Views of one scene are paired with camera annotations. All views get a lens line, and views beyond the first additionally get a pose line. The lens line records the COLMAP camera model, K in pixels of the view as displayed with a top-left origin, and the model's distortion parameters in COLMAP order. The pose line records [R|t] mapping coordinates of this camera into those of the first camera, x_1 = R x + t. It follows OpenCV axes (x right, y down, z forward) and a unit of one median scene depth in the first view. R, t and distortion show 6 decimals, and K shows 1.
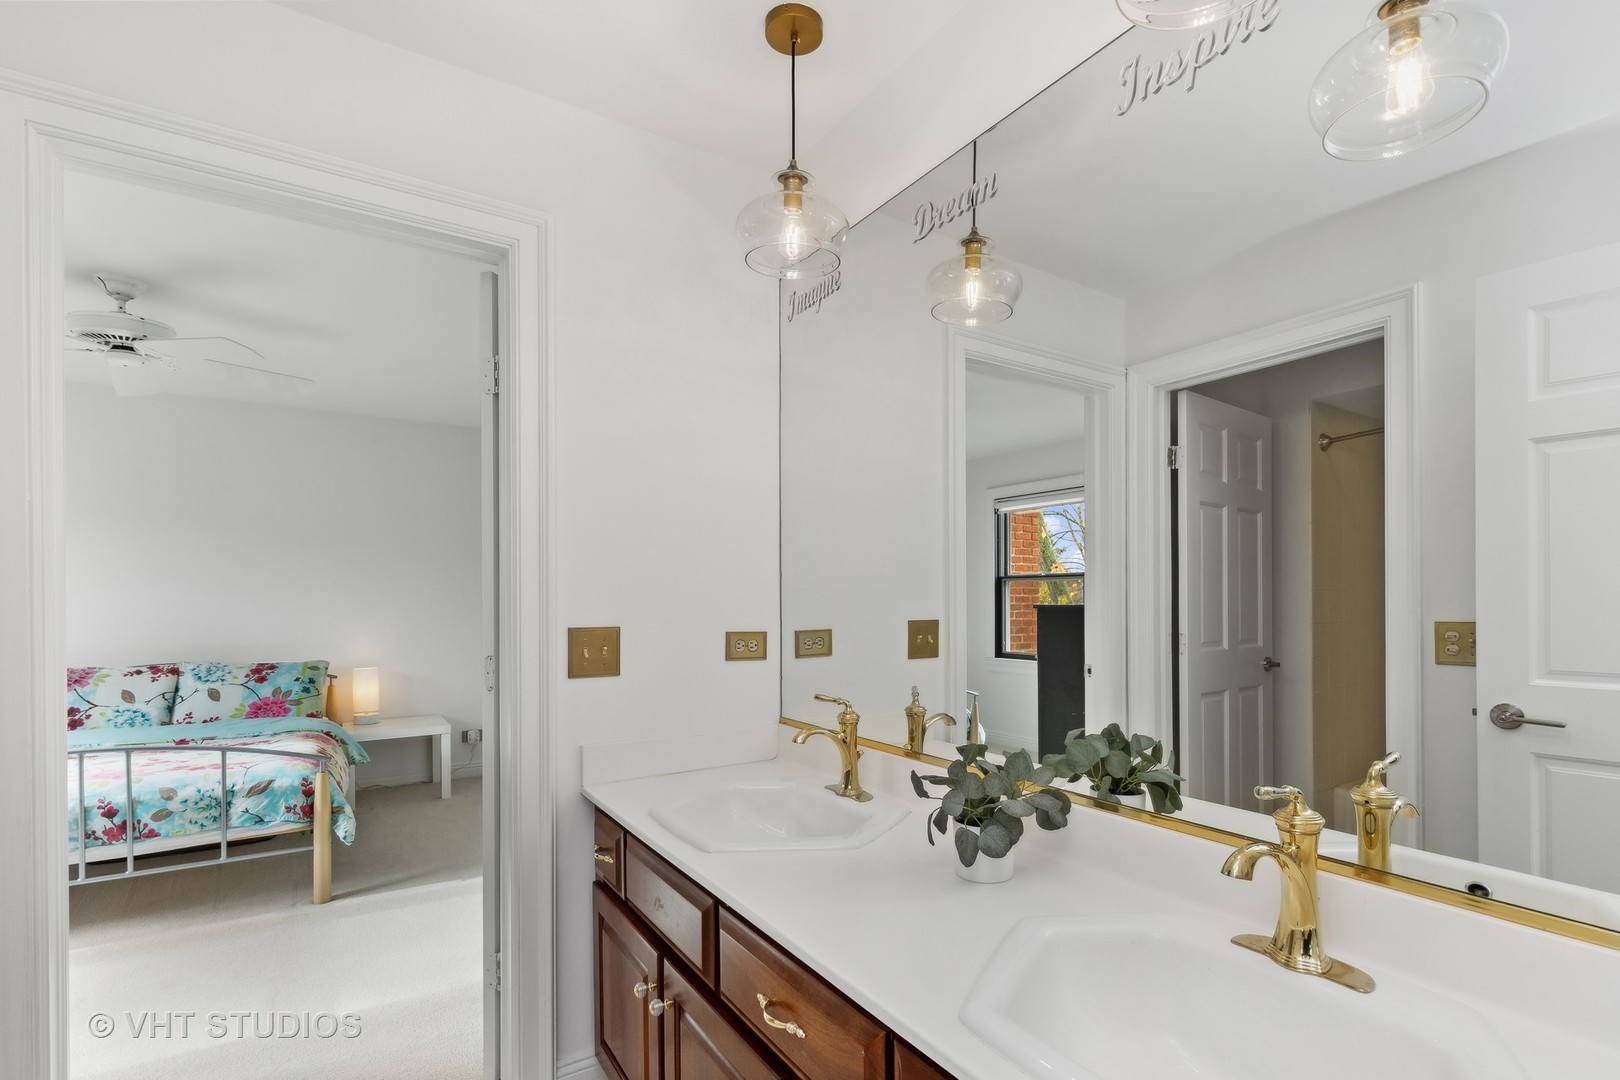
lens RADIAL K [[746.4, 0, 811.2], [0, 746.4, 587.5], [0, 0, 1]] dist [0.000210, -0.000065]
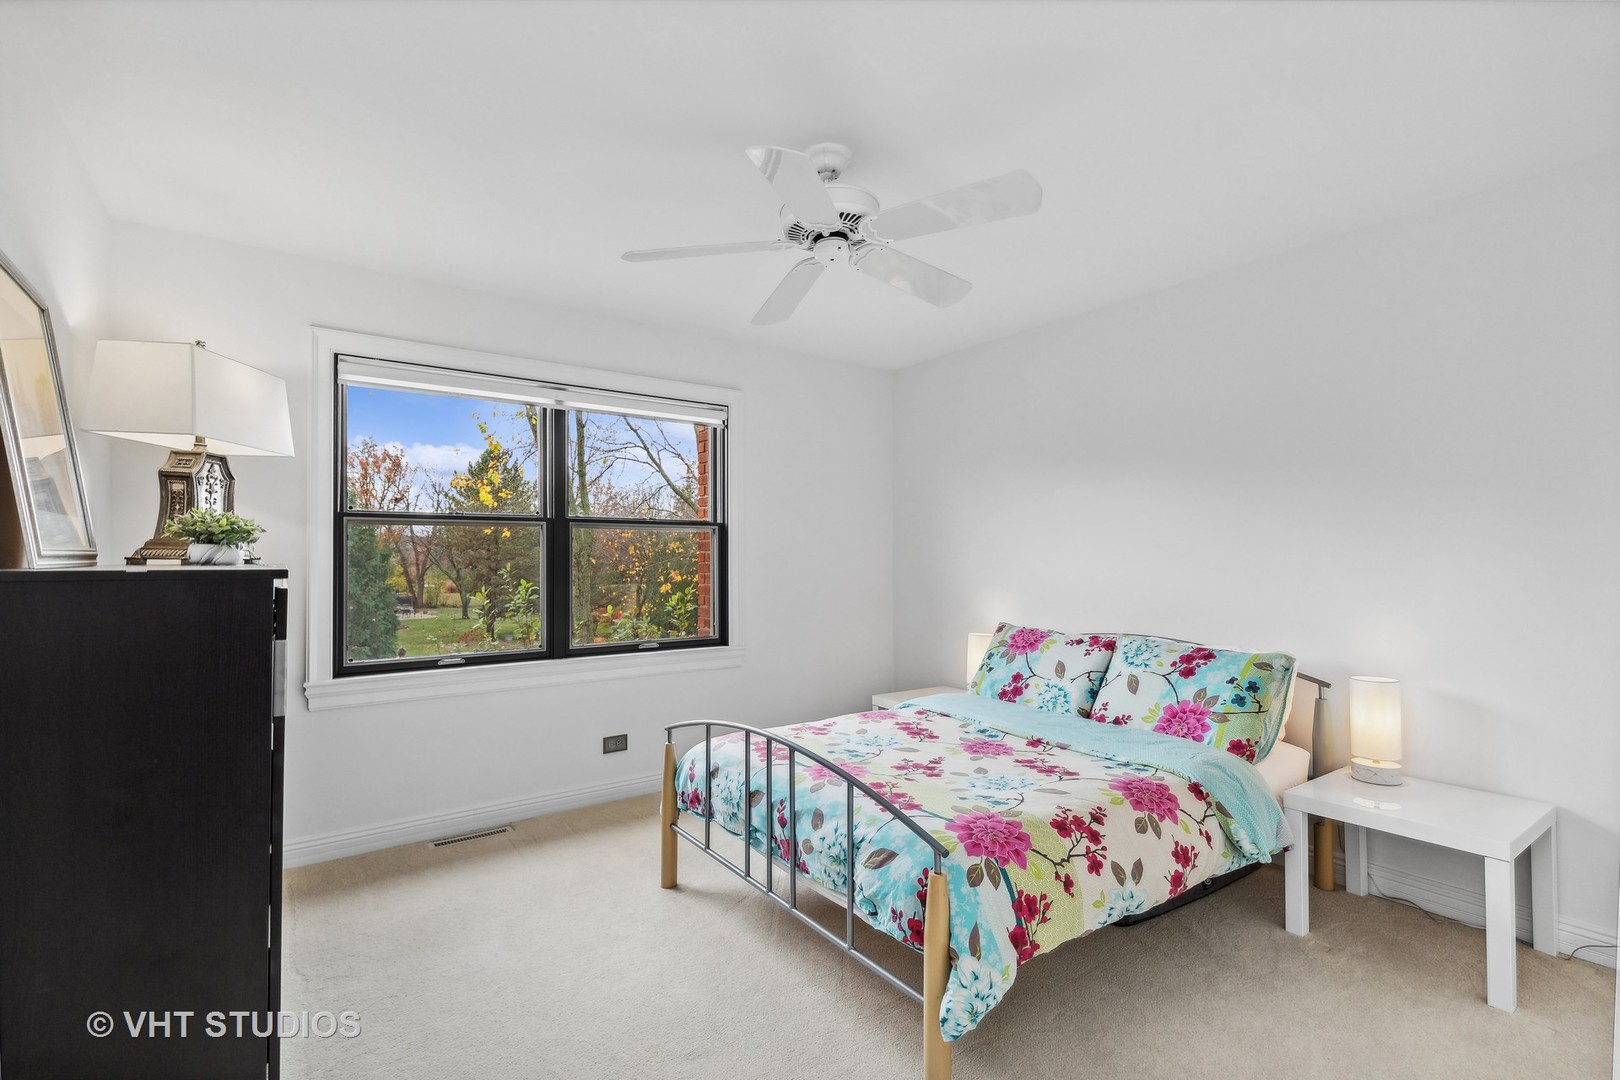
lens RADIAL K [[754.0, 0, 810.0], [0, 754.0, 540.0], [0, 0, 1]] dist [-0.001871, -0.000295]
pose [[0.054918, -0.017731, -0.998333, -0.073604], [0.023264, 0.999594, -0.016473, 0.006595], [0.998220, -0.022320, 0.055309, 0.644268]]
